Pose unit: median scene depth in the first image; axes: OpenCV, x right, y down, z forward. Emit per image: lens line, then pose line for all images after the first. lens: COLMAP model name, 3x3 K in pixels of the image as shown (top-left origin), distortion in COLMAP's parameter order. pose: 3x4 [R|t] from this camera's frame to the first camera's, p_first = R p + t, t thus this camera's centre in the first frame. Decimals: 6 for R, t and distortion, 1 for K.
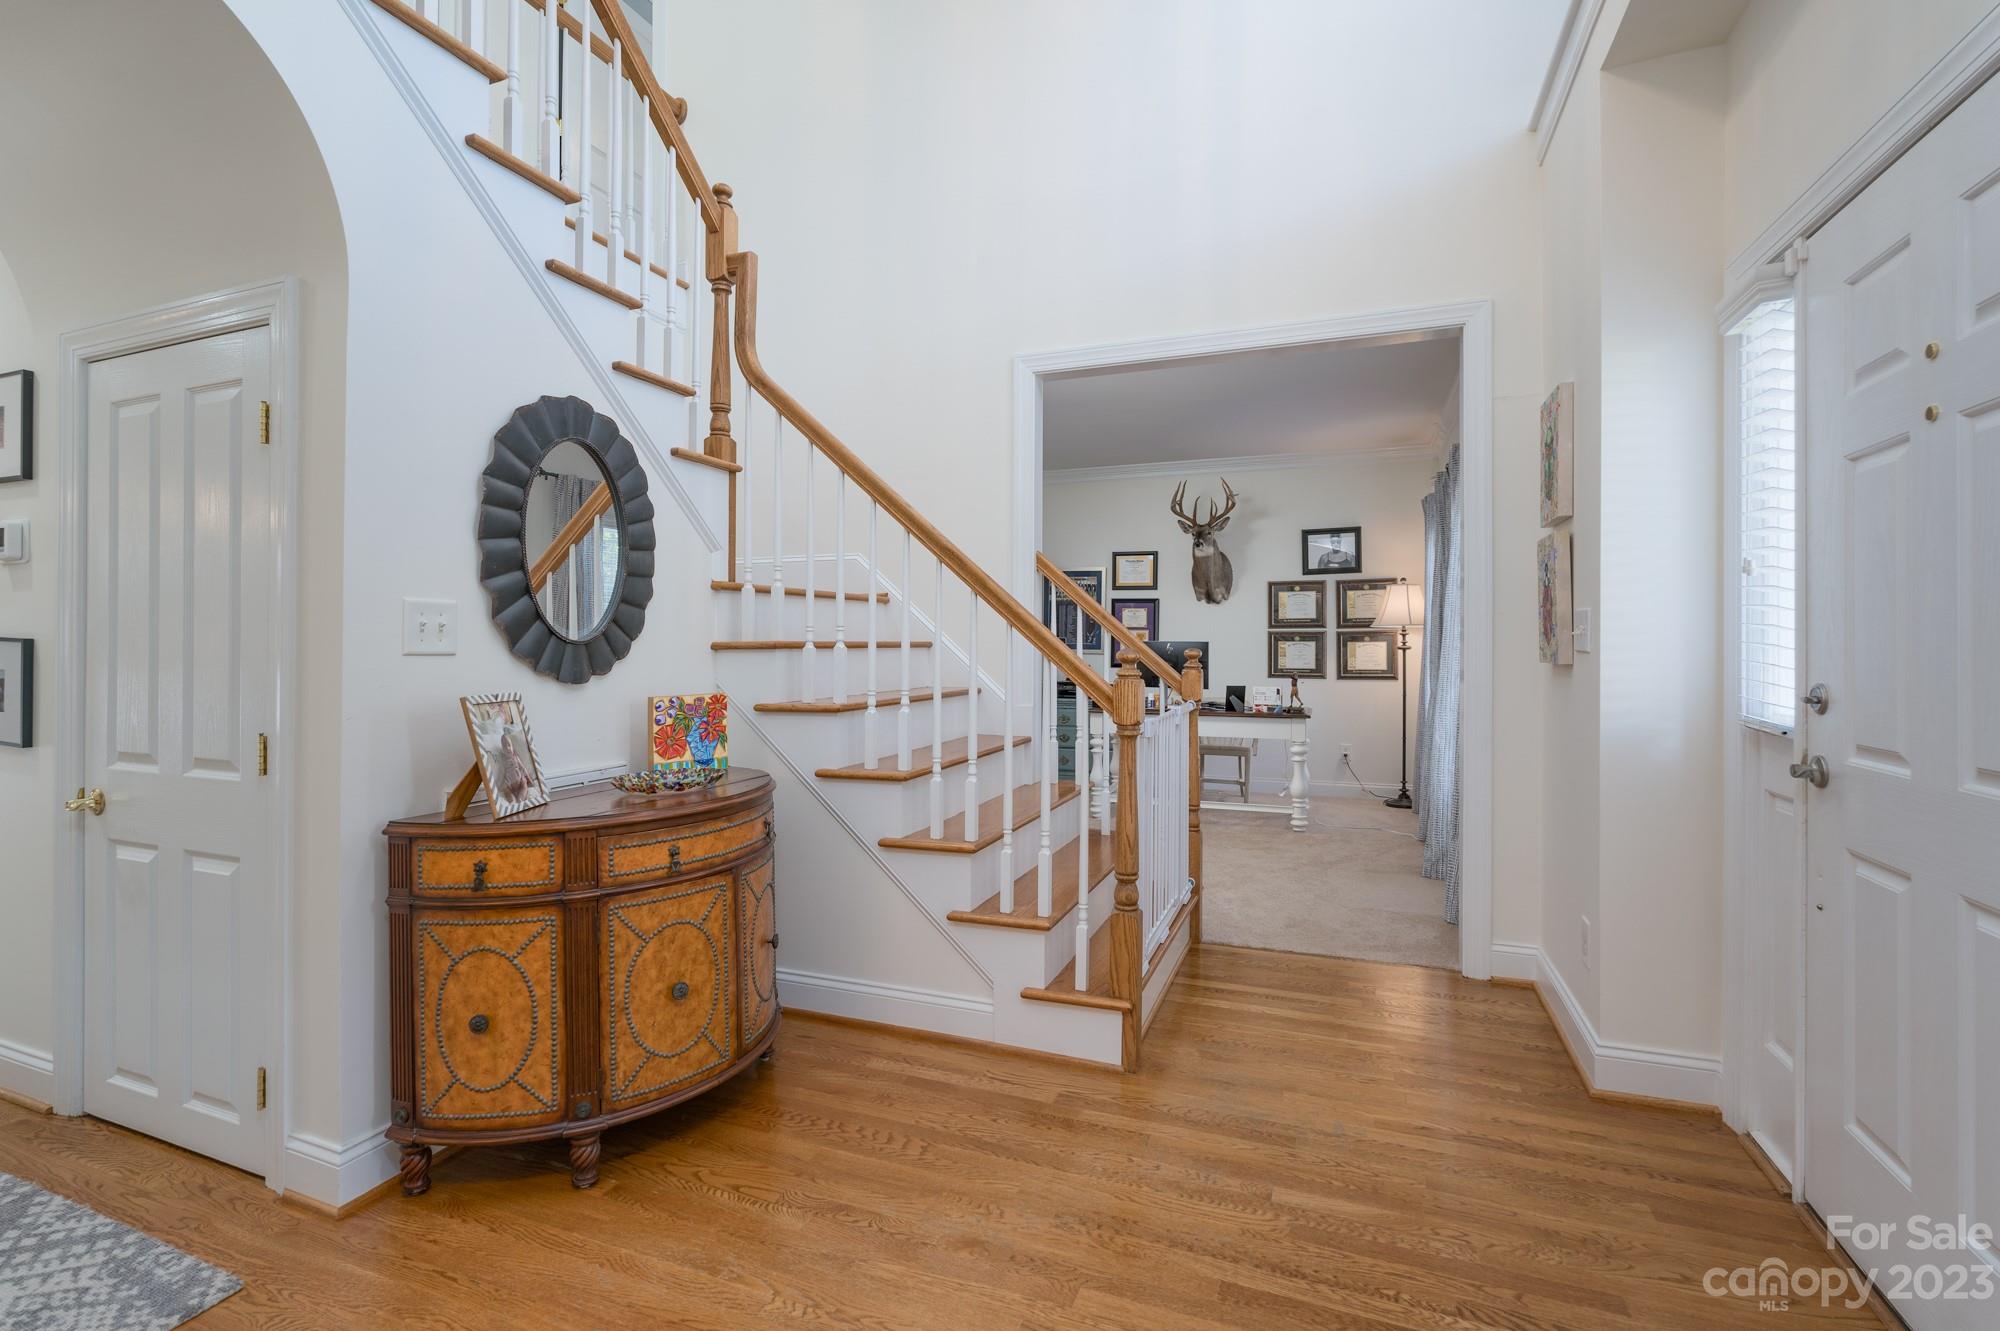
lens RADIAL K [[900.3, 0, 1009.1], [0, 900.3, 643.8], [0, 0, 1]] dist [-0.004201, -0.000414]
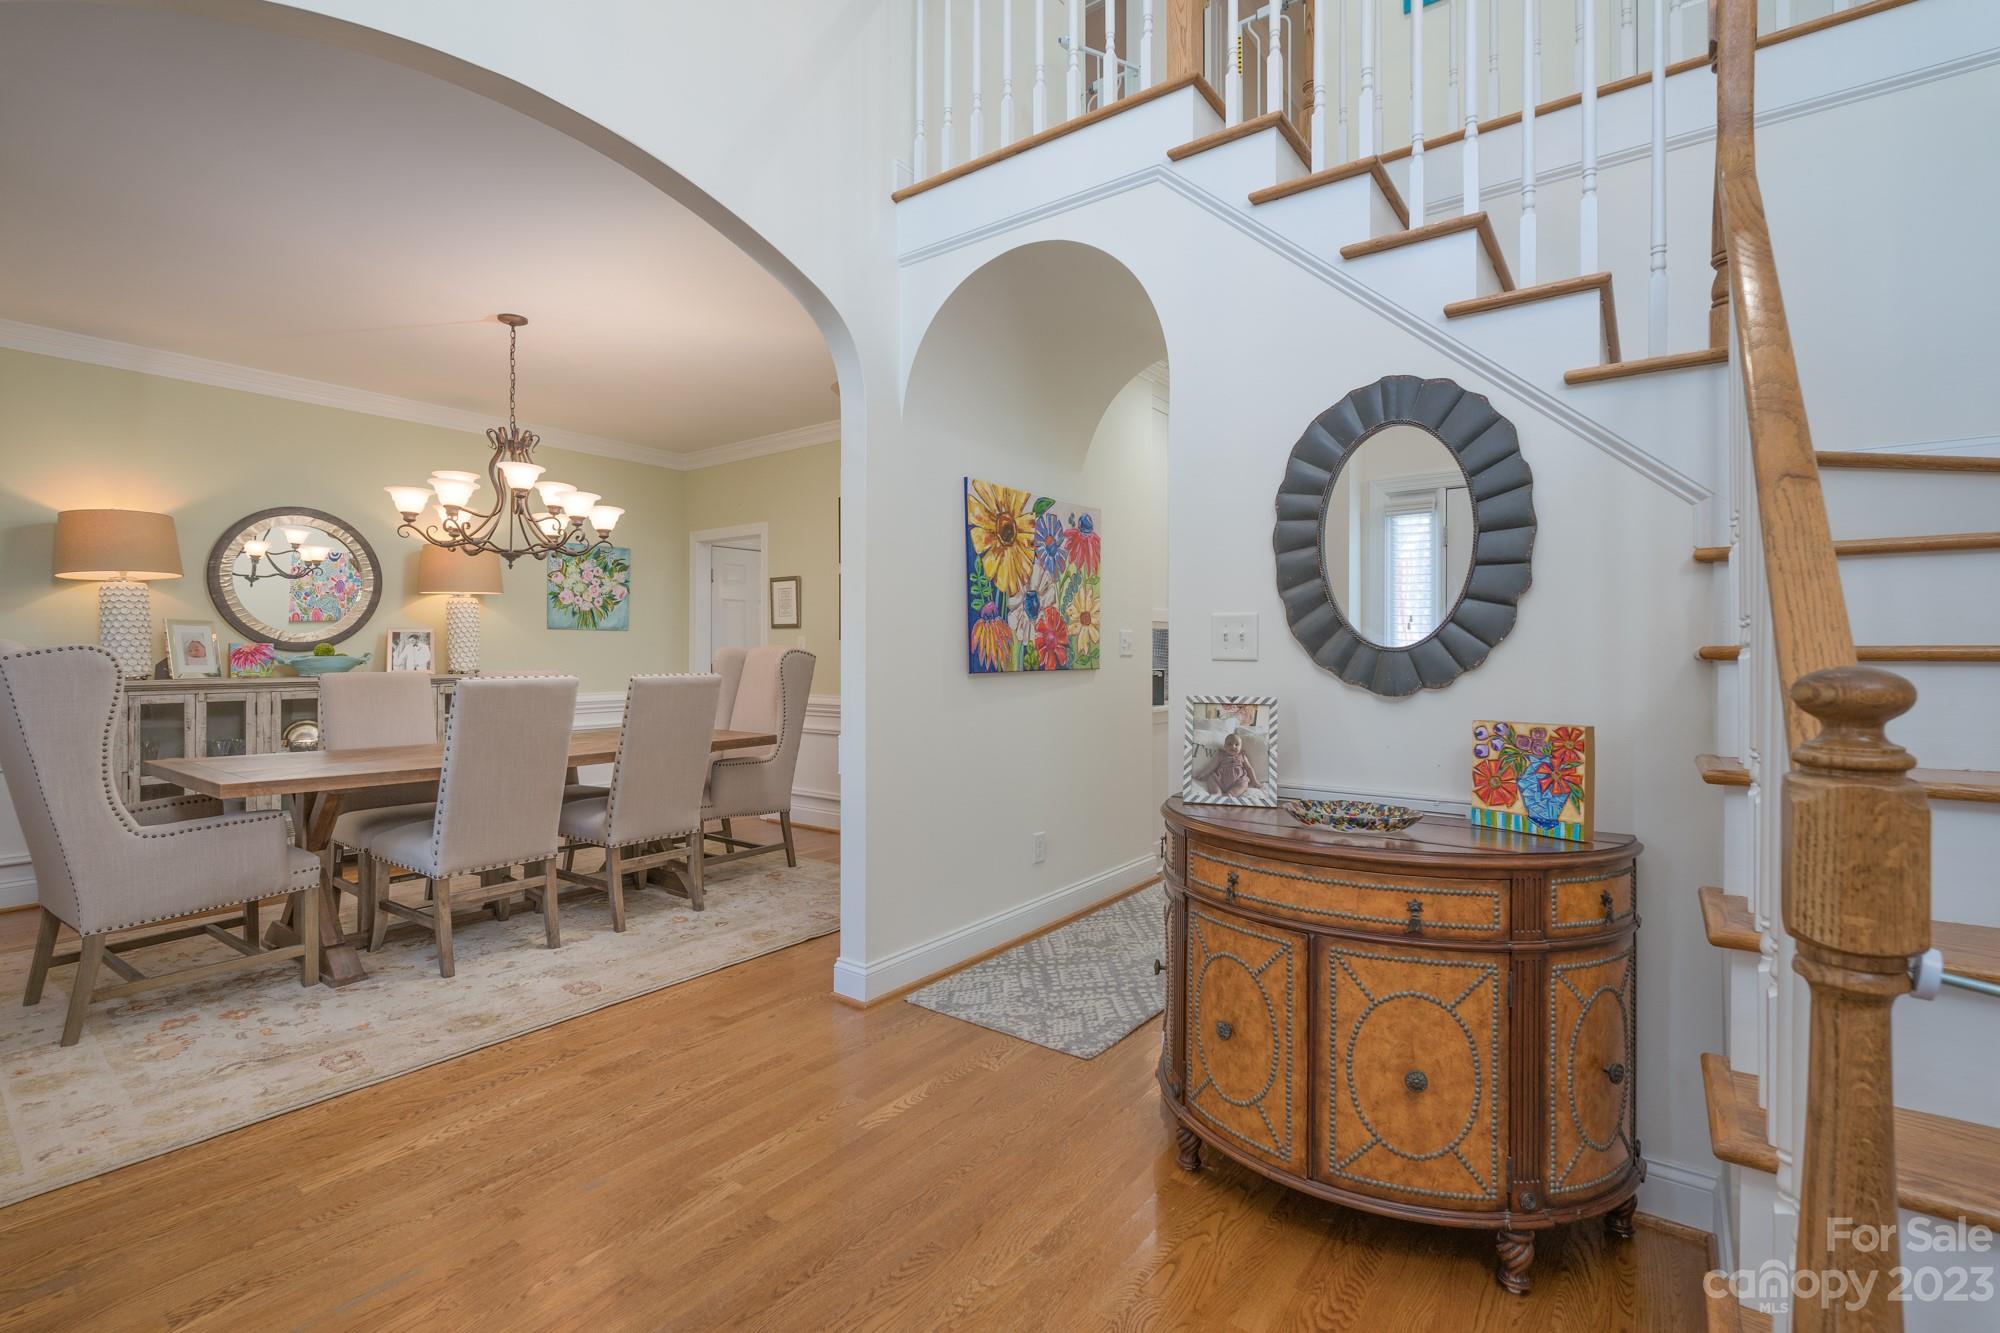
lens RADIAL K [[900.3, 0, 1018.2], [0, 900.3, 664.2], [0, 0, 1]] dist [-0.004201, -0.000414]
pose [[-0.239827, 0.010055, -0.970763, 0.474043], [-0.005590, 0.999915, 0.011738, 0.004118], [0.970799, 0.008242, -0.239751, 0.850342]]
